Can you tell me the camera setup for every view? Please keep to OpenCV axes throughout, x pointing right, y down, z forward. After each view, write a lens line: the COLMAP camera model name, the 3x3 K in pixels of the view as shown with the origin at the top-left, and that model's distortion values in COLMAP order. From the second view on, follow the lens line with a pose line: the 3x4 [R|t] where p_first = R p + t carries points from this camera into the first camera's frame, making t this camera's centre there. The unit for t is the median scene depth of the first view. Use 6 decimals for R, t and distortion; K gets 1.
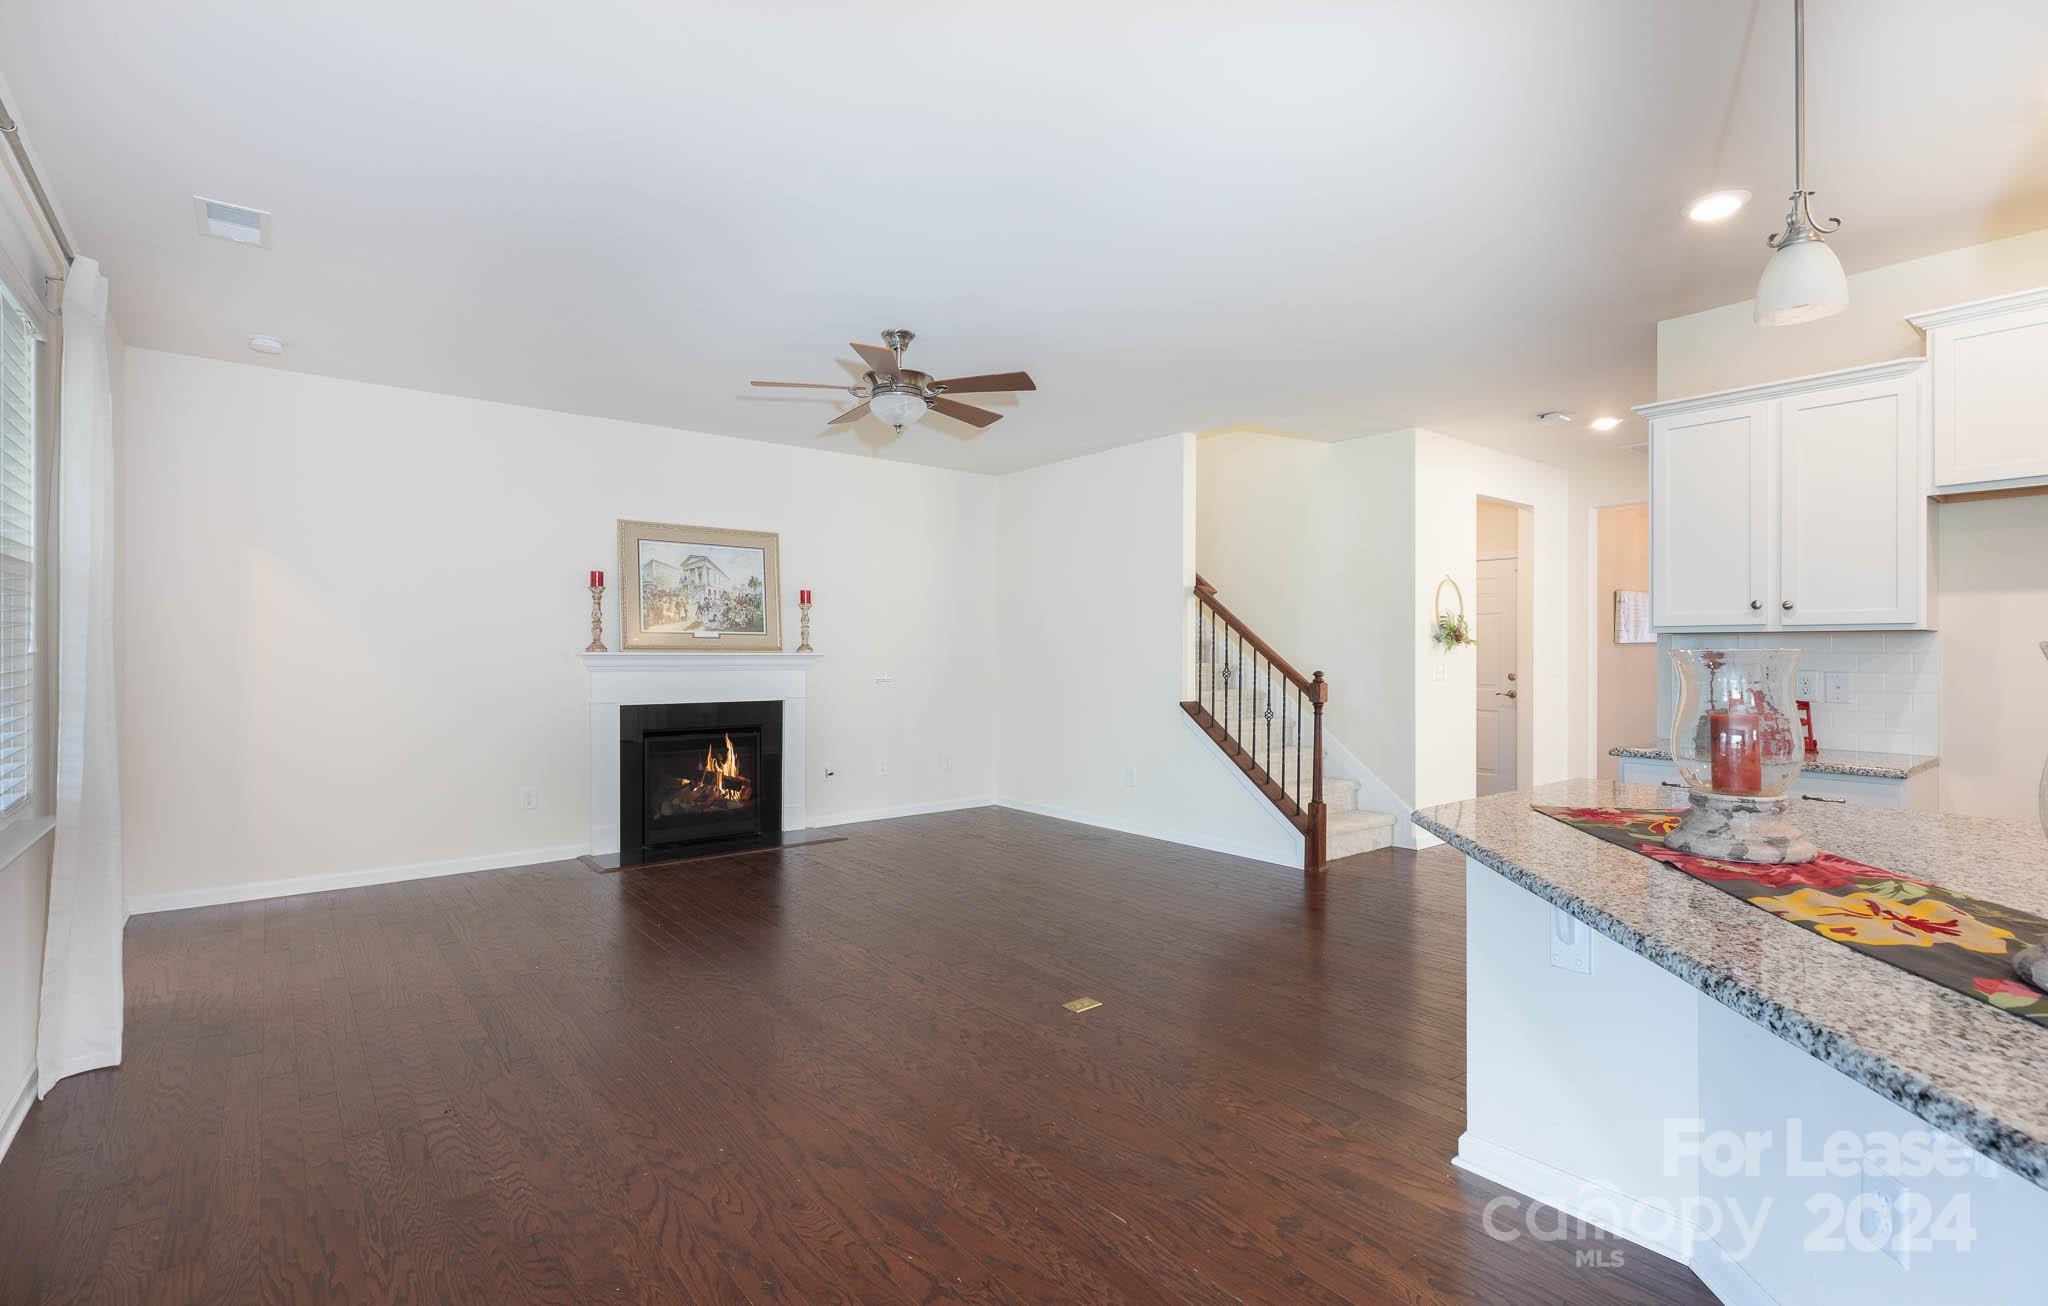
lens RADIAL K [[930.4, 0, 1004.0], [0, 930.4, 648.3], [0, 0, 1]] dist [0.001156, -0.000528]
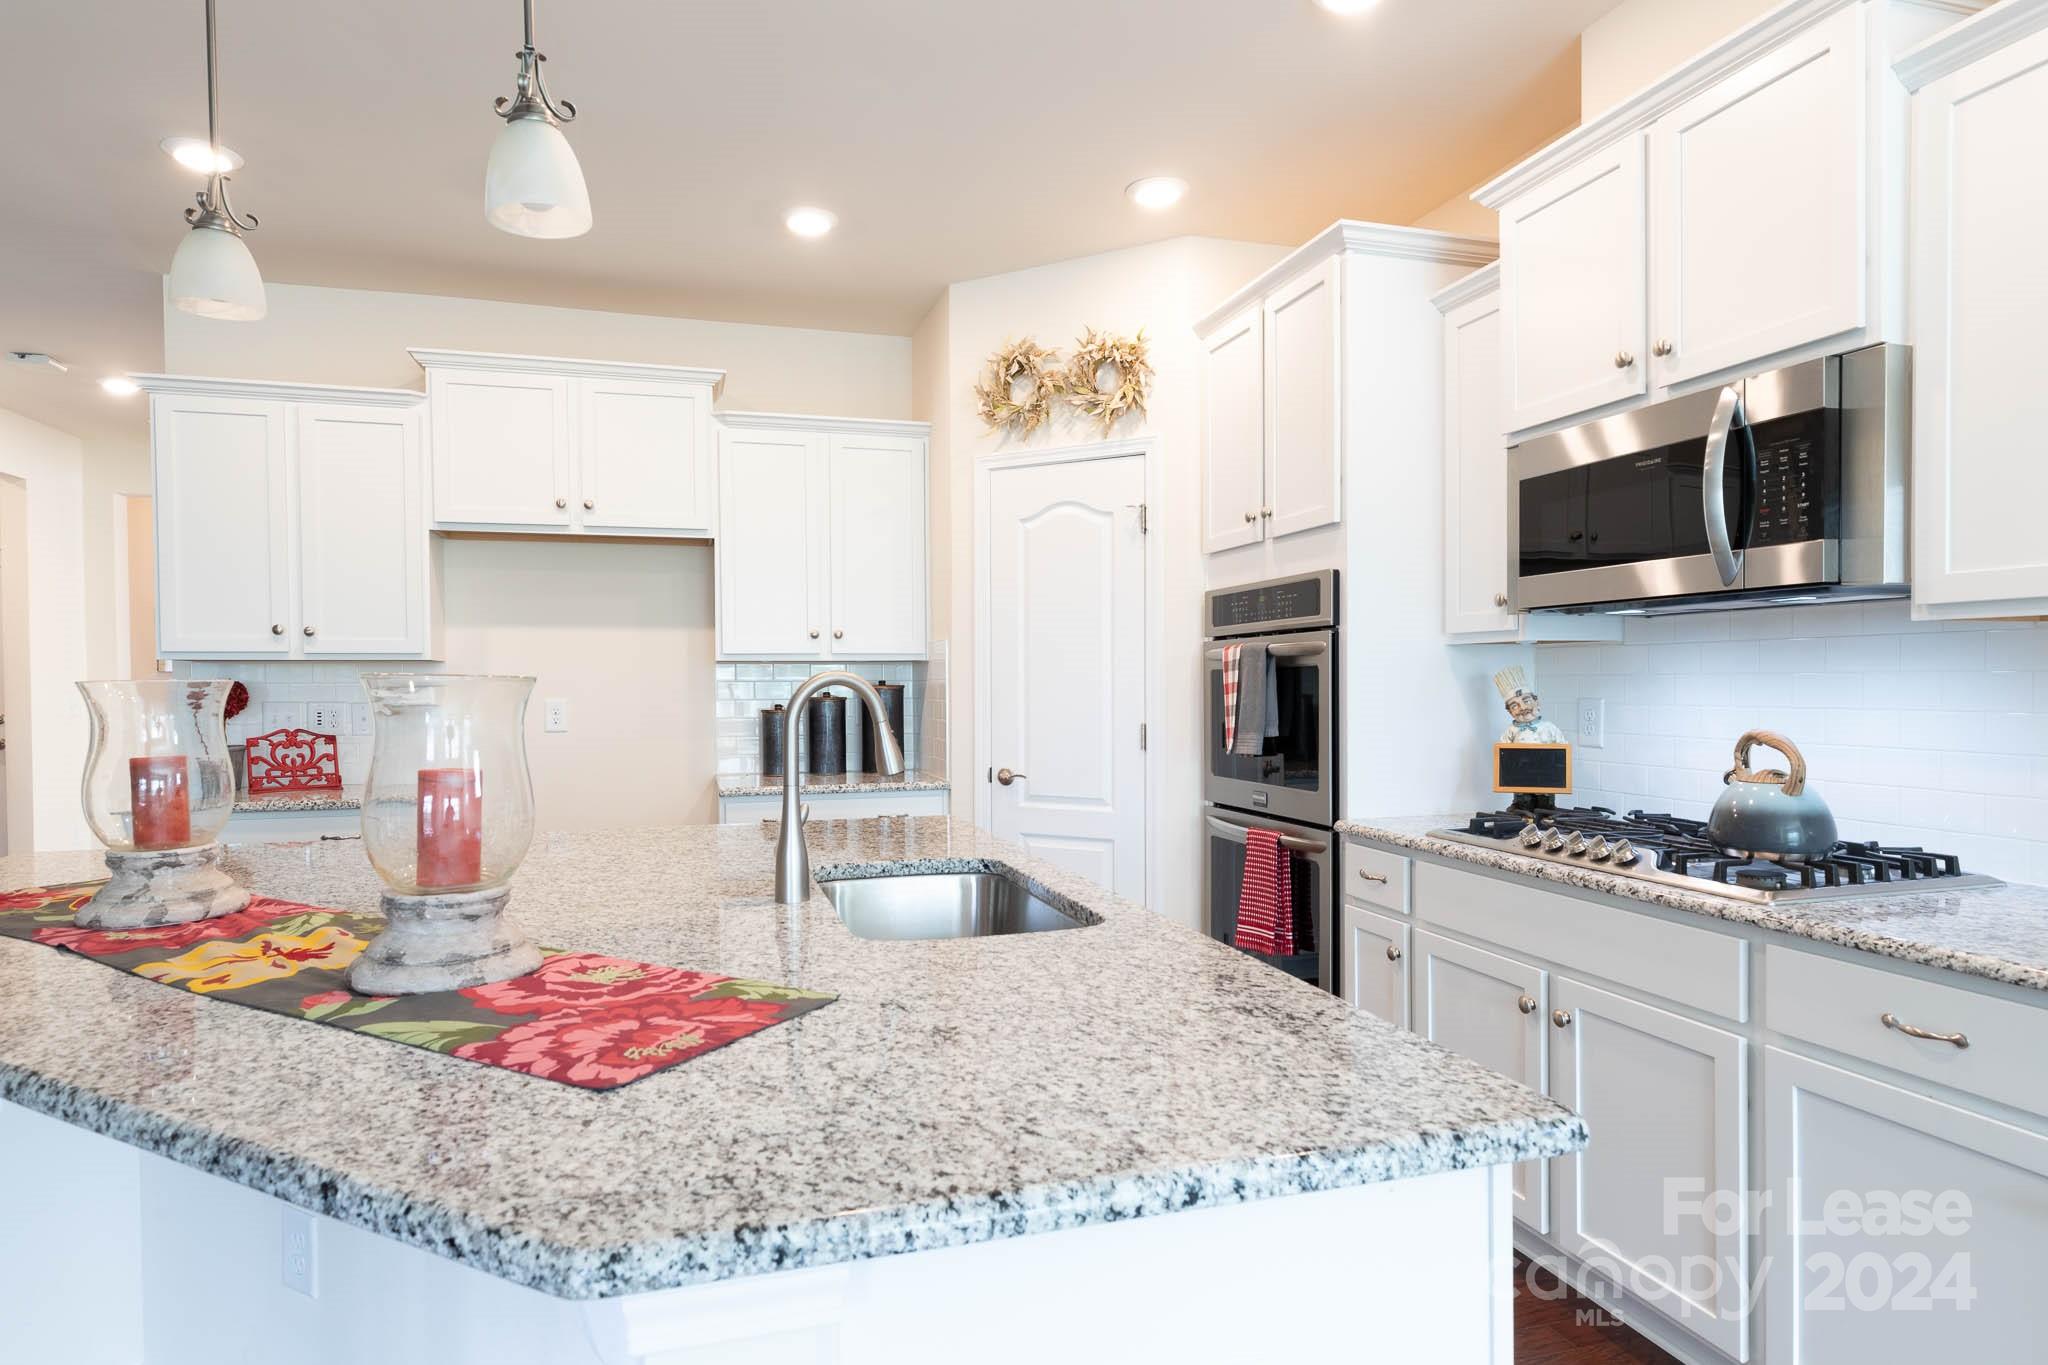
lens RADIAL K [[1141.3, 0, 1018.3], [0, 1141.3, 704.4], [0, 0, 1]] dist [0.006556, 0.000163]
pose [[0.363540, -0.022673, 0.931303, 0.094509], [0.001048, 0.999713, 0.023929, -0.001400], [-0.931578, -0.007723, 0.363460, -0.129354]]
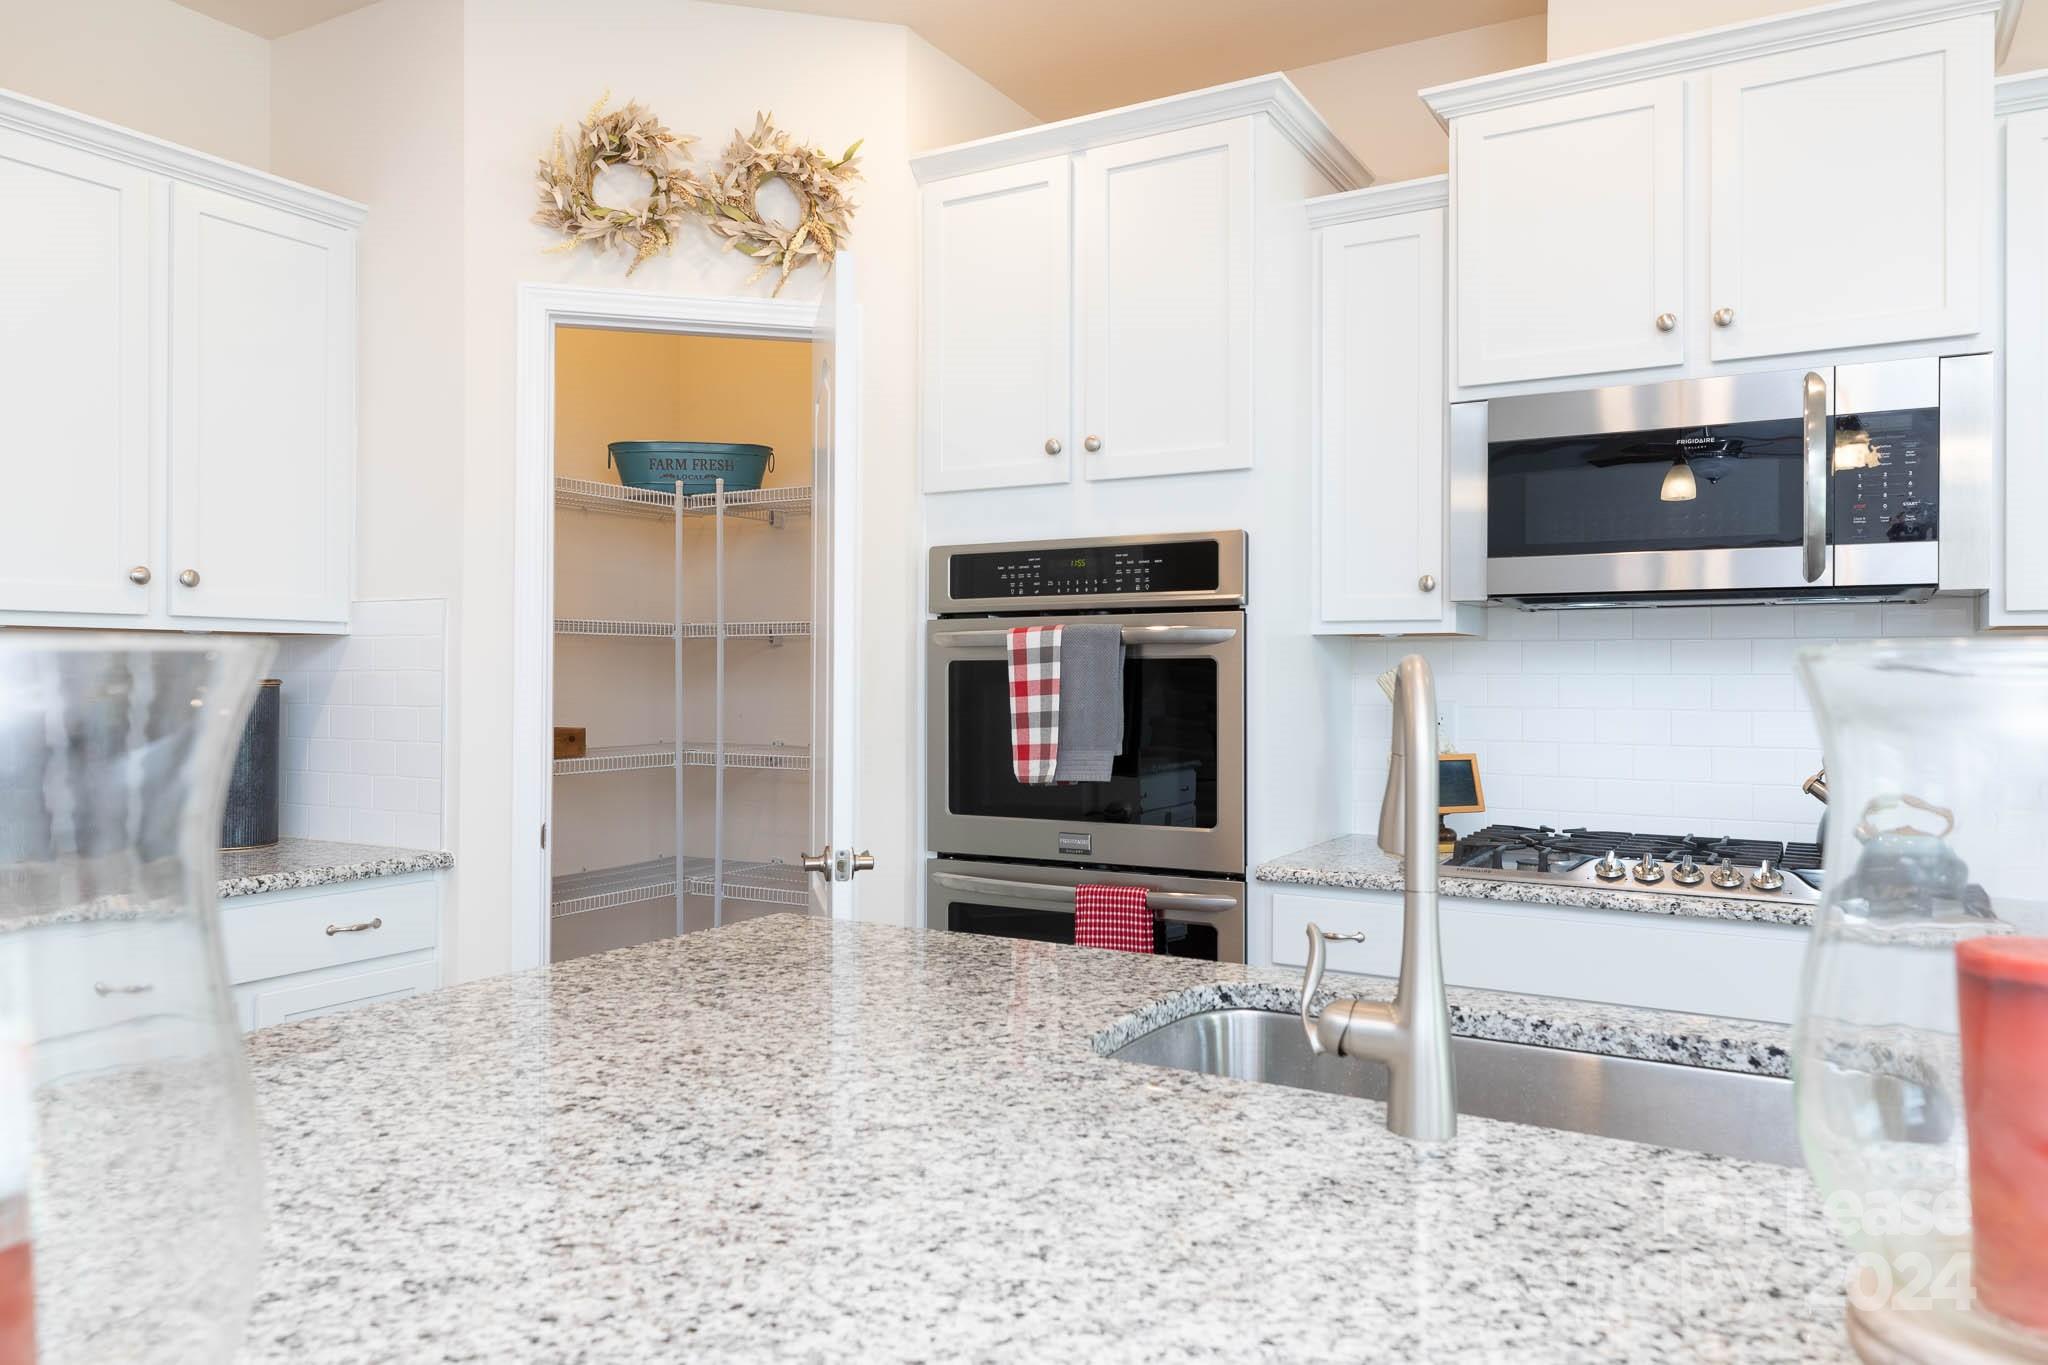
lens RADIAL K [[1439.5, 0, 1012.9], [0, 1439.5, 657.9], [0, 0, 1]] dist [0.029434, -0.002385]
pose [[-0.371606, 0.003132, 0.928385, 0.485717], [-0.007943, 0.999947, -0.006553, -0.006178], [-0.928356, -0.009809, -0.371562, 0.993439]]
